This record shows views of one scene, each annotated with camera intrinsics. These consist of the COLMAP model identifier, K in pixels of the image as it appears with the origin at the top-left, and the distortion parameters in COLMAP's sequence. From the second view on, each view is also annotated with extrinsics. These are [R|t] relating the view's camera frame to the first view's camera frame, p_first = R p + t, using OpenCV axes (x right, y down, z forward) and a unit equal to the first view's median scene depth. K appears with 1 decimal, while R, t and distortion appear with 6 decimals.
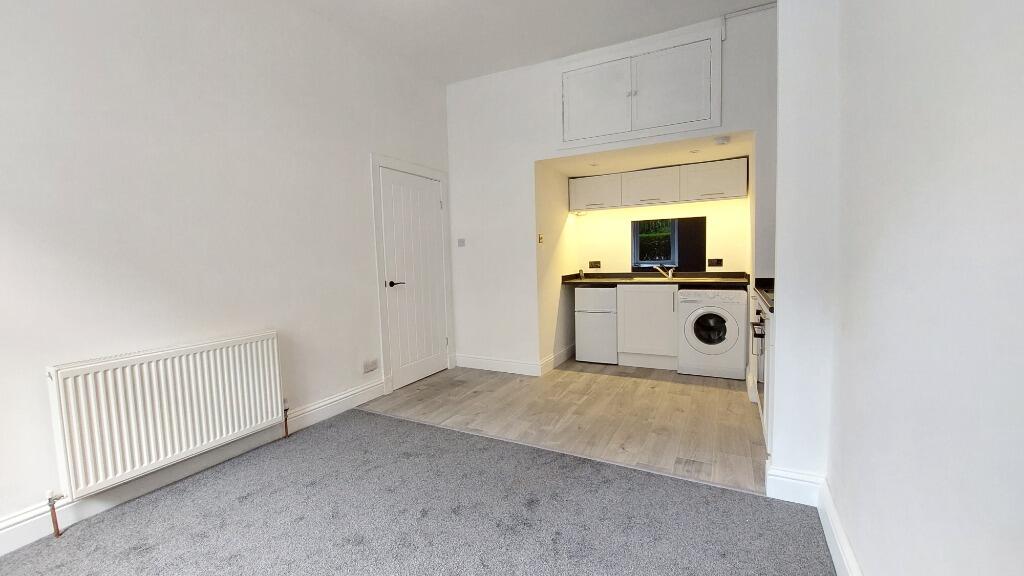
lens RADIAL K [[405.0, 0, 515.0], [0, 405.0, 289.3], [0, 0, 1]] dist [-0.015805, -0.000671]
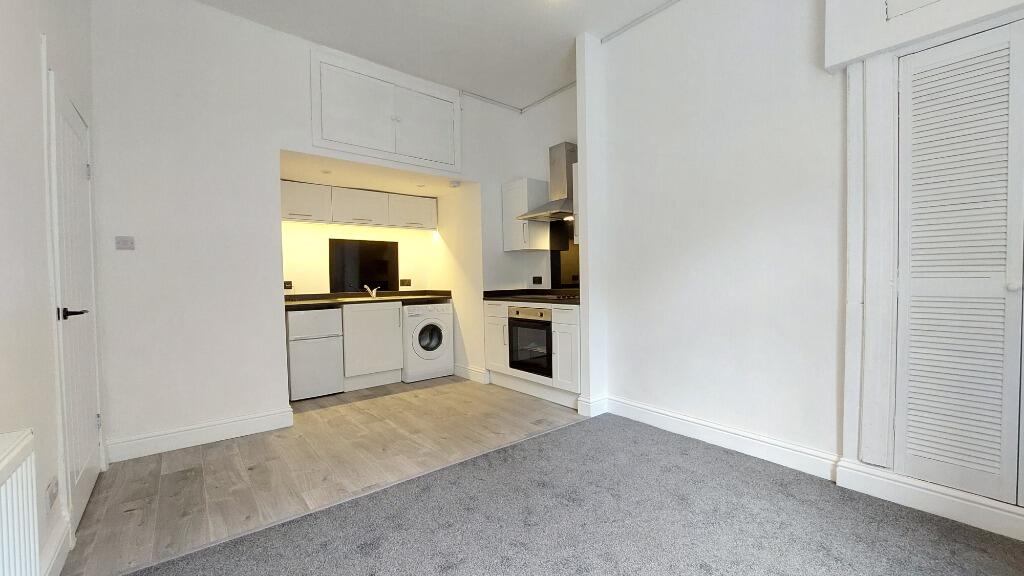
lens RADIAL K [[405.0, 0, 518.4], [0, 405.0, 290.4], [0, 0, 1]] dist [-0.015805, -0.000671]
pose [[0.387096, -0.004920, 0.922026, -0.504027], [0.075683, 0.996781, -0.026455, 0.011979], [-0.918928, 0.080022, 0.386223, 0.300525]]
